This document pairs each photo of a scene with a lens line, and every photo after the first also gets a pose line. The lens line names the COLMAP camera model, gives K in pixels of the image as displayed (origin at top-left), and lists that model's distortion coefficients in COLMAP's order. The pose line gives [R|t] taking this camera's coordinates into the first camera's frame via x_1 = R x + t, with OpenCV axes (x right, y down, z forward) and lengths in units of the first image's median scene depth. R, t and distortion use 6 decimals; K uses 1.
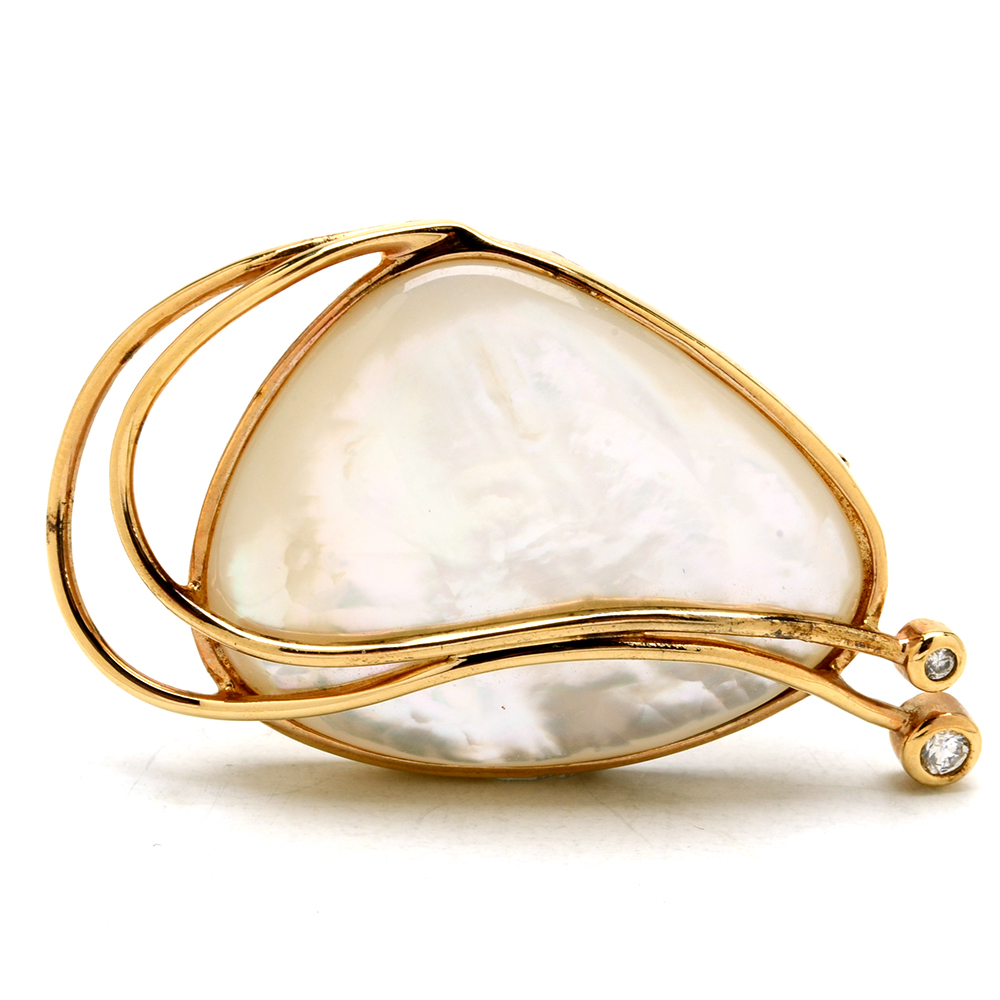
lens RADIAL K [[3322.0, 0, 500.0], [0, 3322.0, 500.0], [0, 0, 1]] dist [-0.039519, -0.891641]
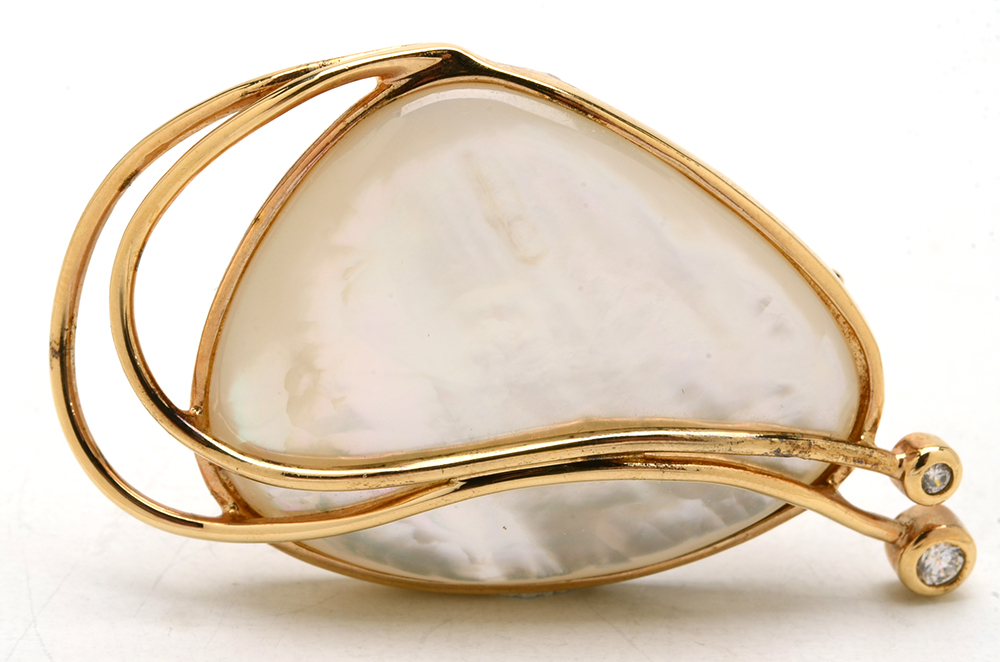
lens RADIAL K [[2671.5, 0, 500.0], [0, 2671.5, 331.0], [0, 0, 1]] dist [-0.057520, -0.486428]
pose [[0.999925, -0.012156, 0.001537, -0.000930], [0.012109, 0.999549, 0.027476, -0.019430], [-0.001871, -0.027455, 0.999621, 0.191734]]
